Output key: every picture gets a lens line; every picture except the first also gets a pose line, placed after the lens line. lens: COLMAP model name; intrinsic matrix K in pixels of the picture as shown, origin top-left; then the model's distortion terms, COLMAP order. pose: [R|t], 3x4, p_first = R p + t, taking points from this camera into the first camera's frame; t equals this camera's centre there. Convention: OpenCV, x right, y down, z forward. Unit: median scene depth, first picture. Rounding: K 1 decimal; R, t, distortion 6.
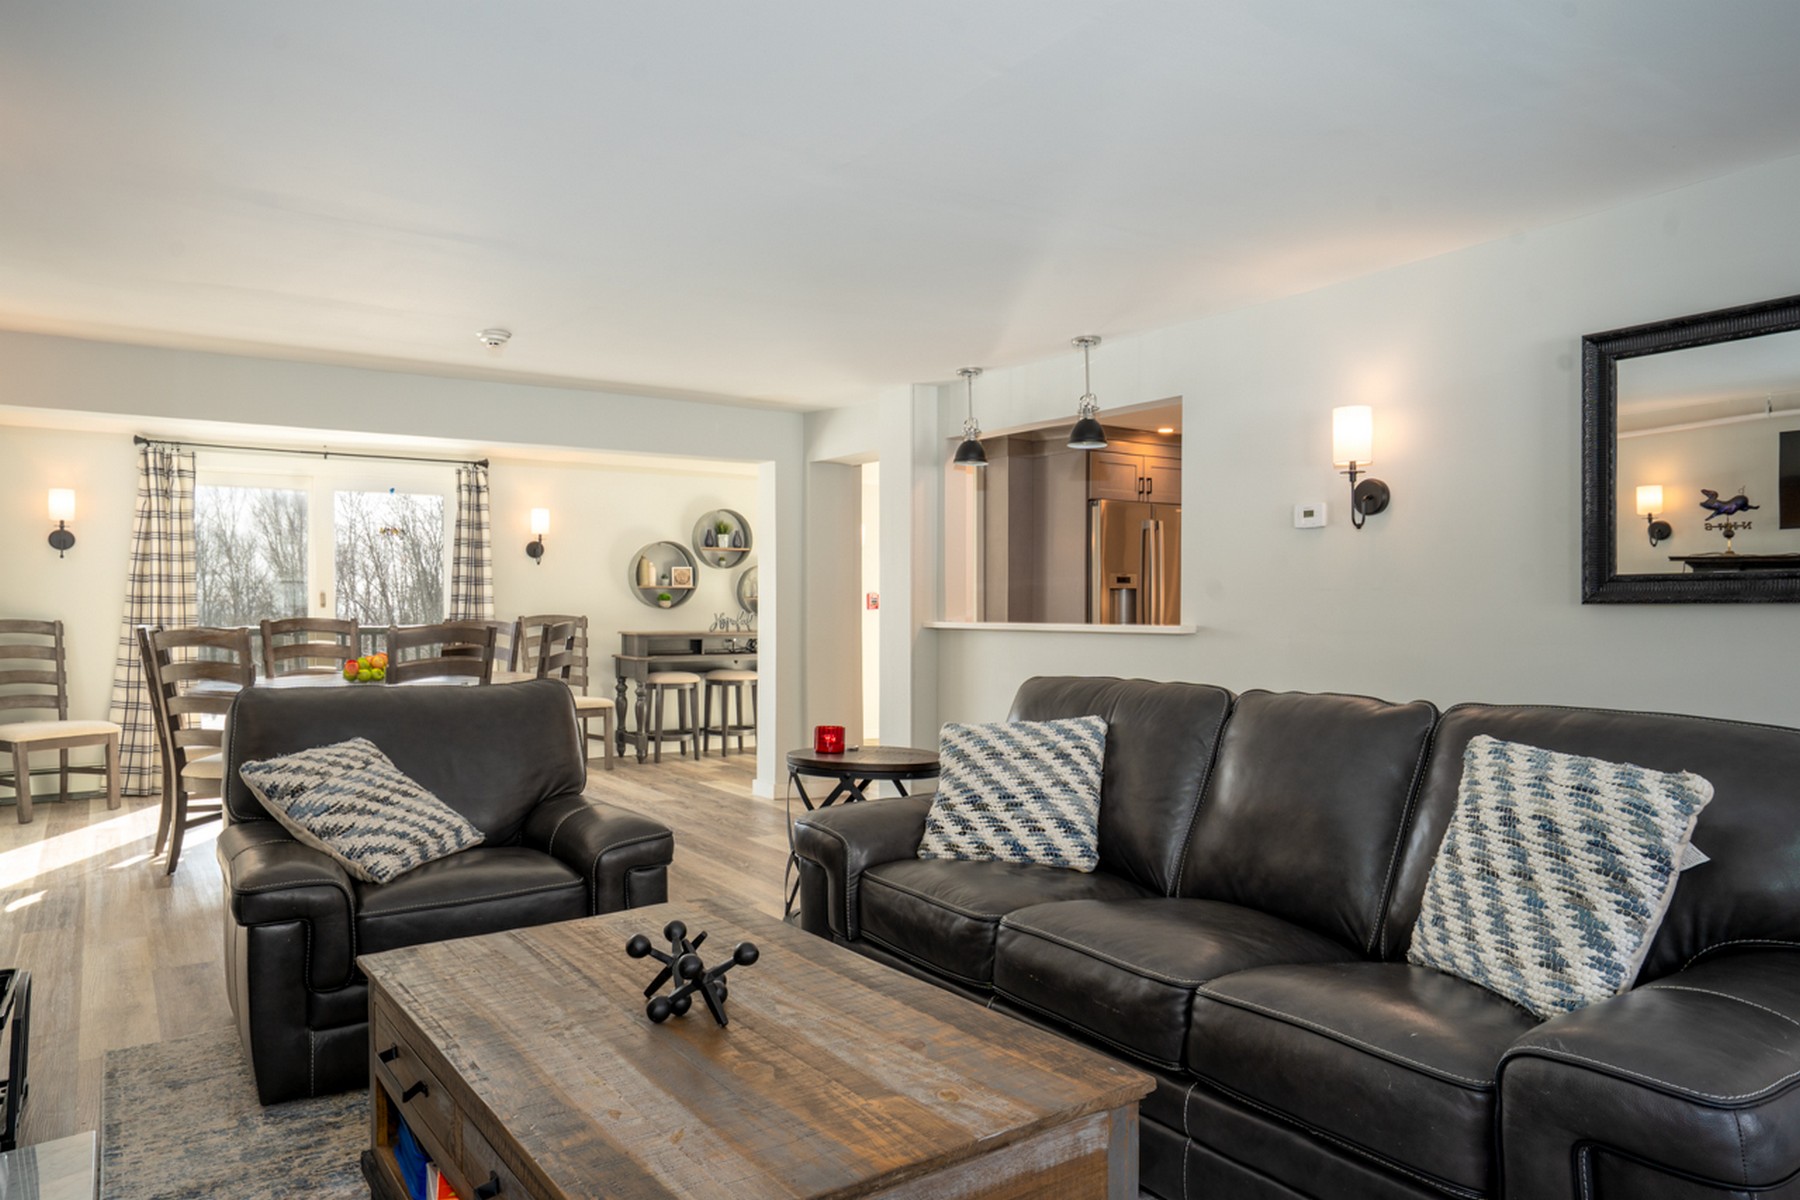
lens RADIAL K [[1167.6, 0, 894.0], [0, 1167.6, 606.8], [0, 0, 1]] dist [-0.003640, 0.011767]
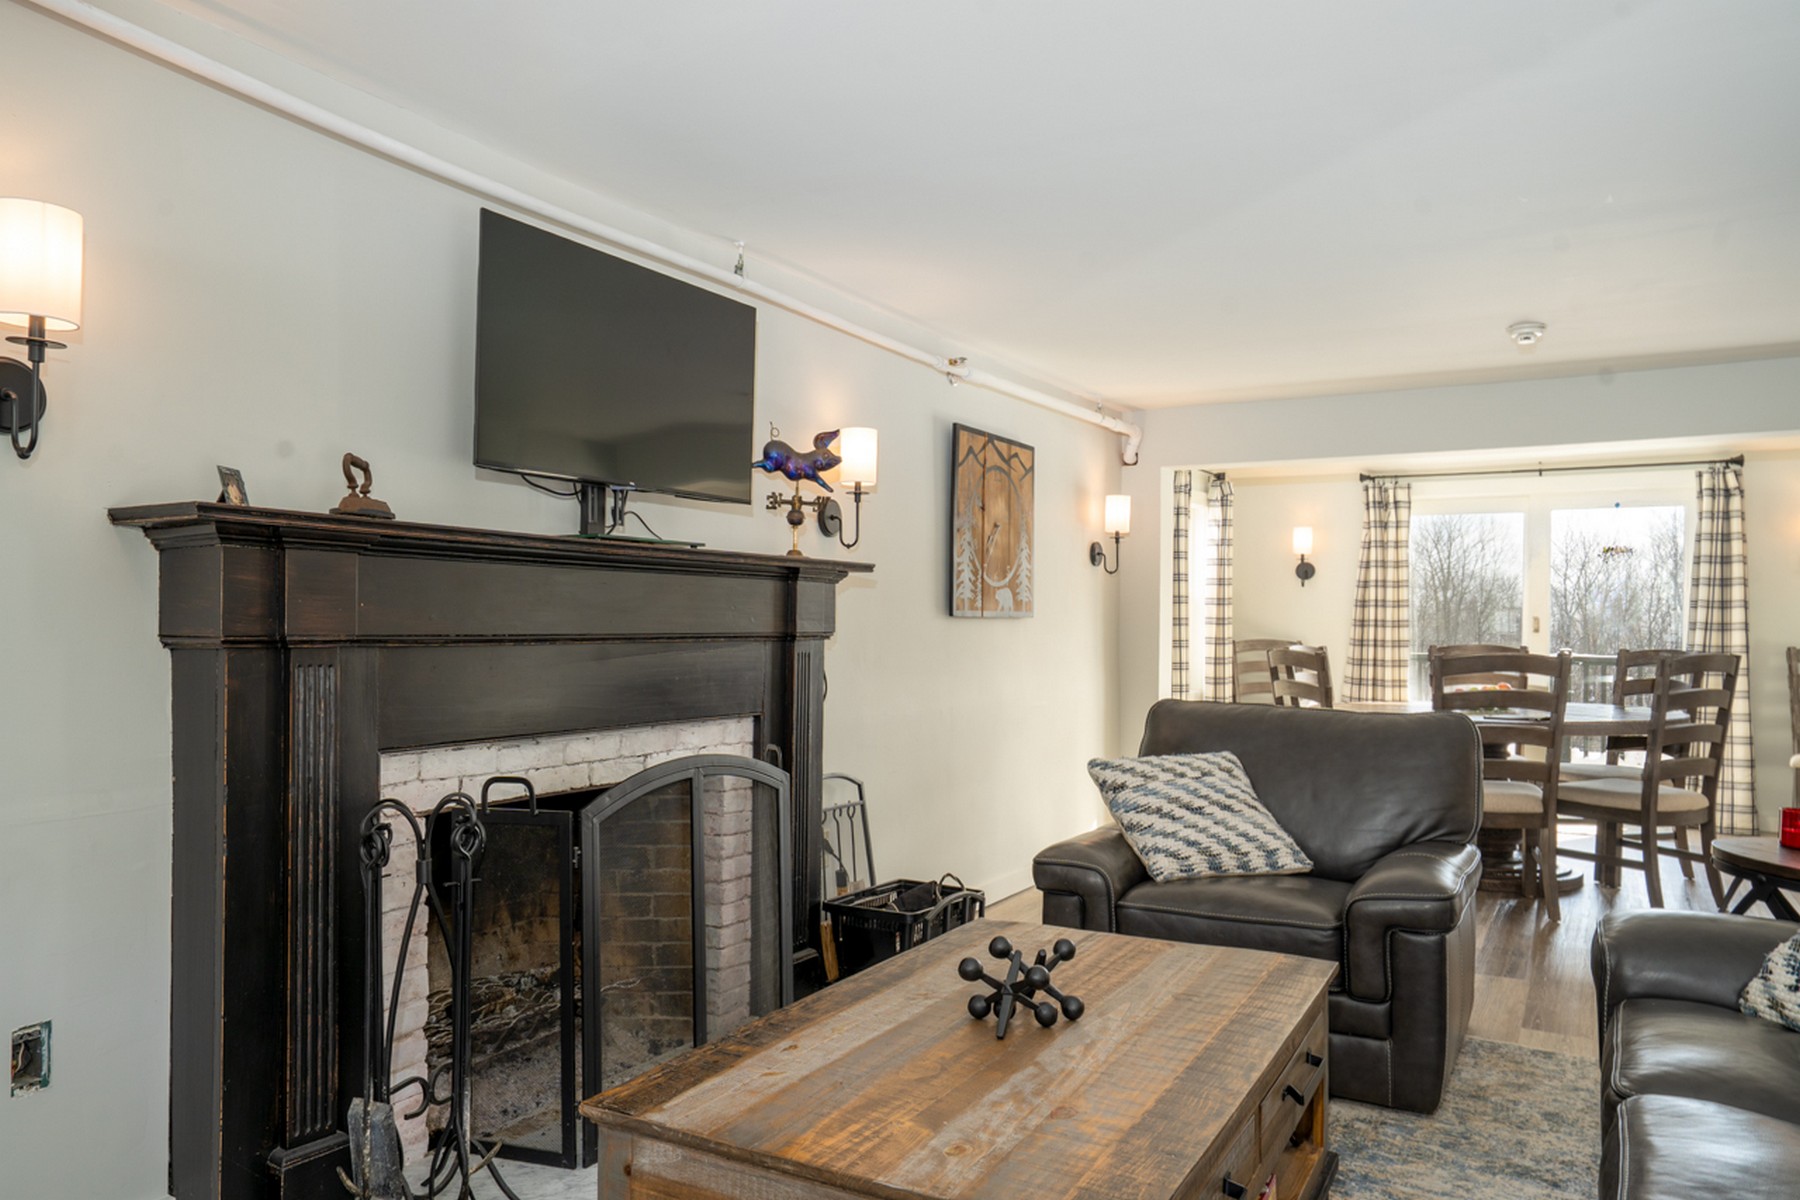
lens RADIAL K [[1167.6, 0, 827.3], [0, 1167.6, 618.6], [0, 0, 1]] dist [-0.003640, 0.011767]
pose [[0.455083, 0.003023, -0.890444, 0.366717], [-0.012774, 0.999913, -0.003134, -0.002047], [0.890358, 0.012801, 0.455082, 0.208139]]
